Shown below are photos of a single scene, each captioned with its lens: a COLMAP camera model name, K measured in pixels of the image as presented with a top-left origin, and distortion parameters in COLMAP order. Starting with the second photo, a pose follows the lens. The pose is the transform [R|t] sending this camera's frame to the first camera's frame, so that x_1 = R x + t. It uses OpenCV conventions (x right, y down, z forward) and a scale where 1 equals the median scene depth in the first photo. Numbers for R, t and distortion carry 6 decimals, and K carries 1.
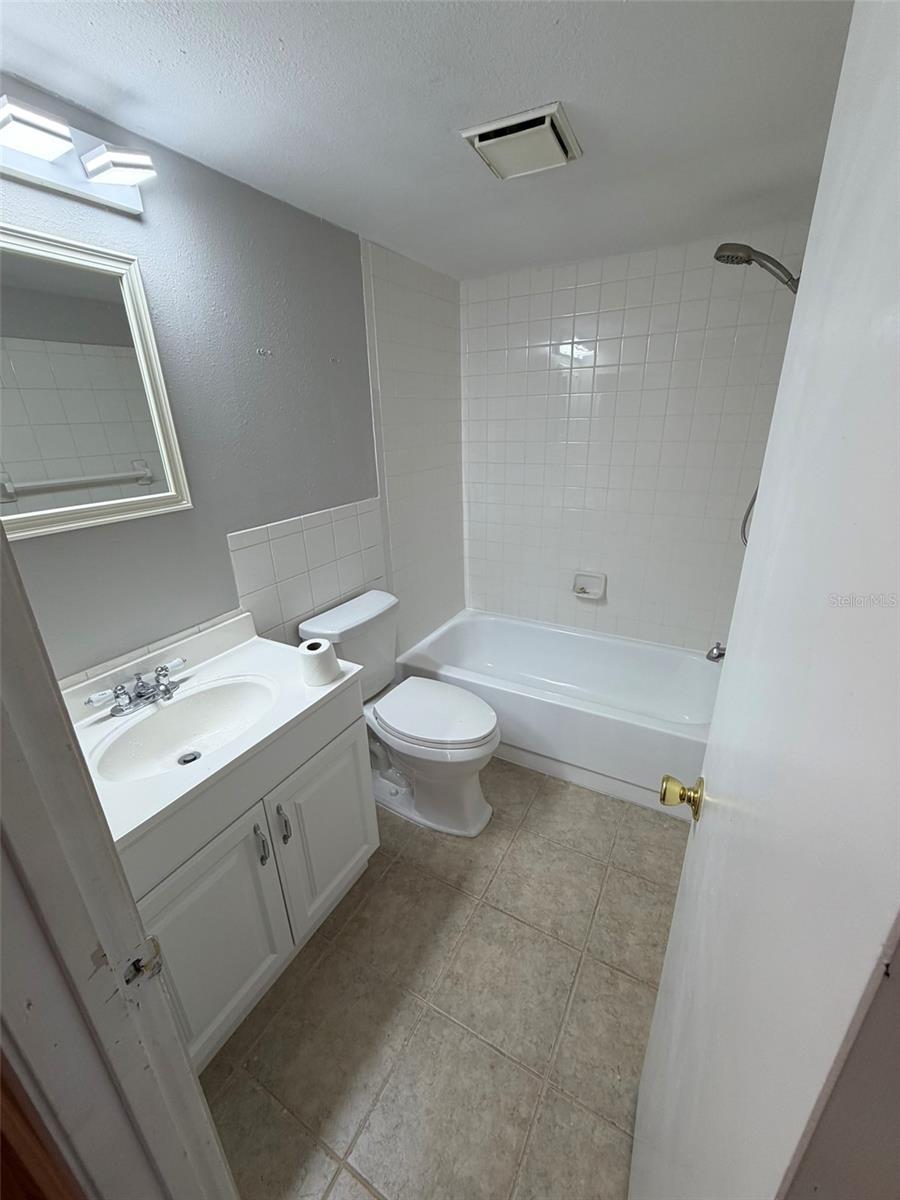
lens RADIAL K [[479.9, 0, 466.1], [0, 479.9, 598.4], [0, 0, 1]] dist [0.000936, -0.000017]
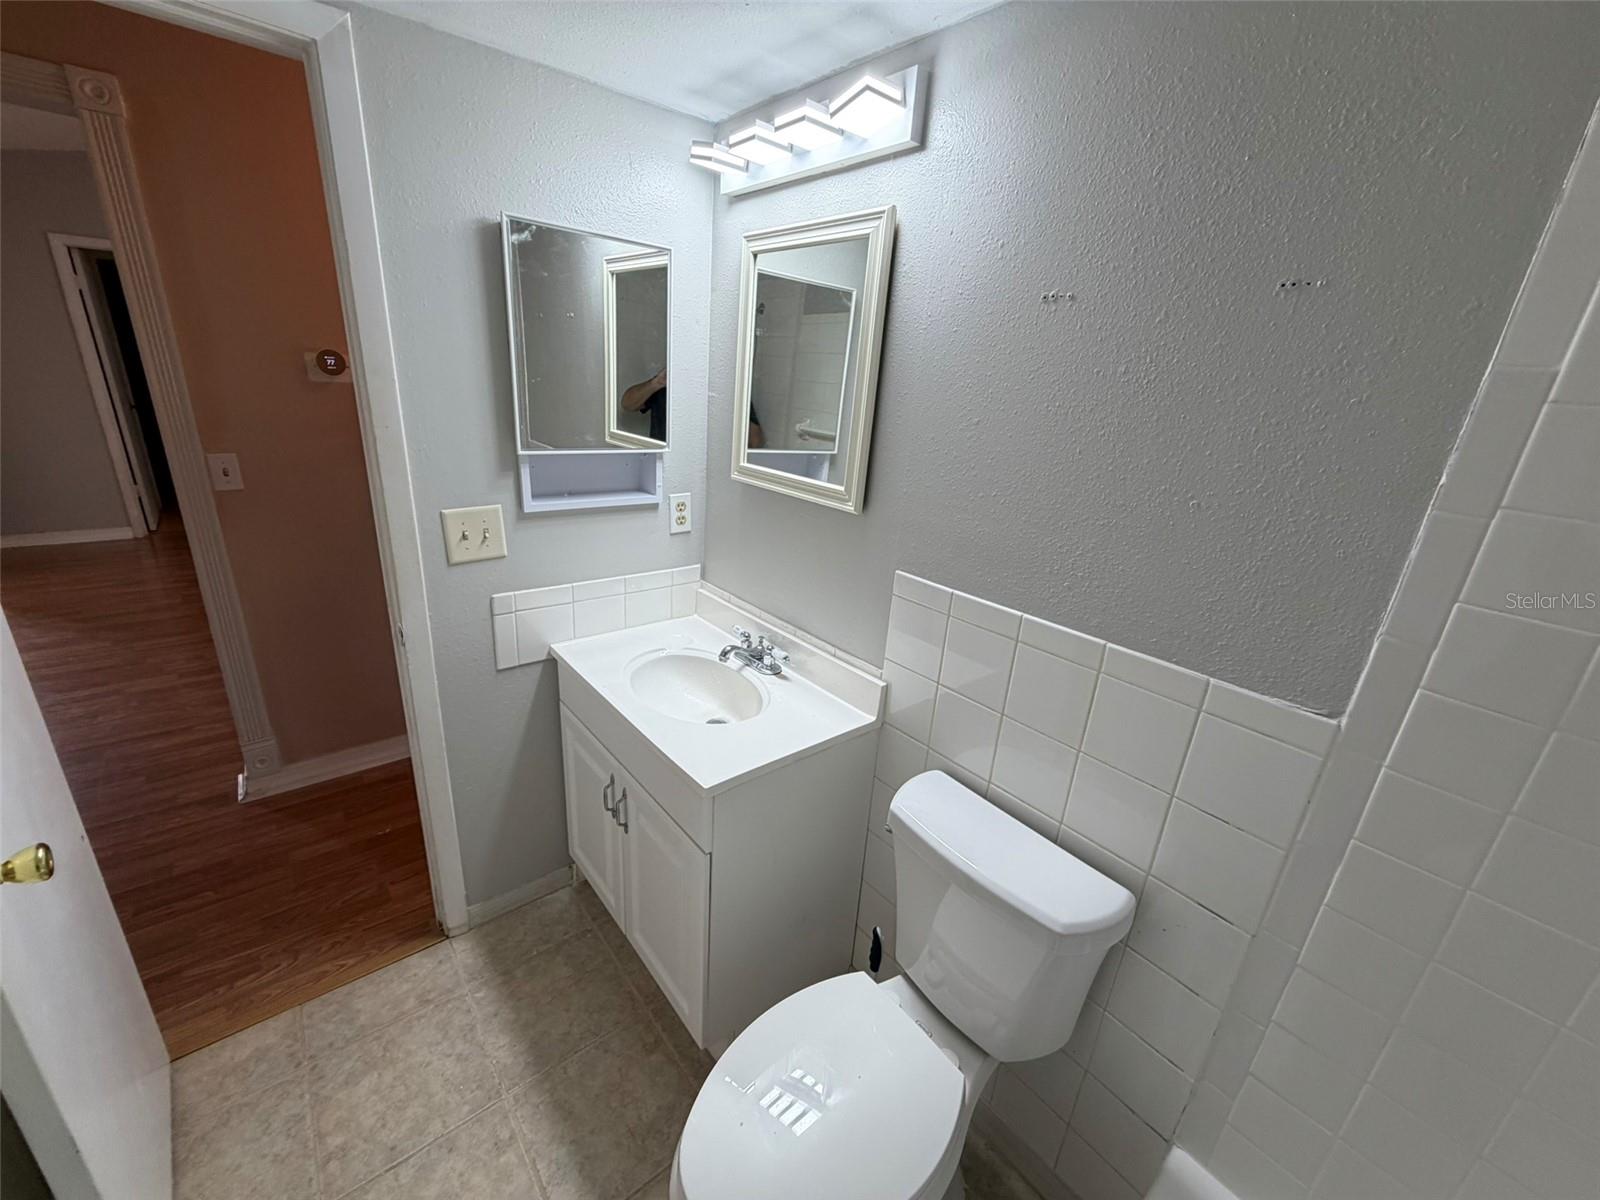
lens RADIAL K [[639.9, 0, 782.5], [0, 639.9, 598.9], [0, 0, 1]] dist [0.000936, -0.000017]
pose [[-0.390641, 0.295722, -0.871750, 0.414915], [-0.382112, 0.809465, 0.445822, -0.478487], [0.837490, 0.507263, -0.203211, 1.140884]]
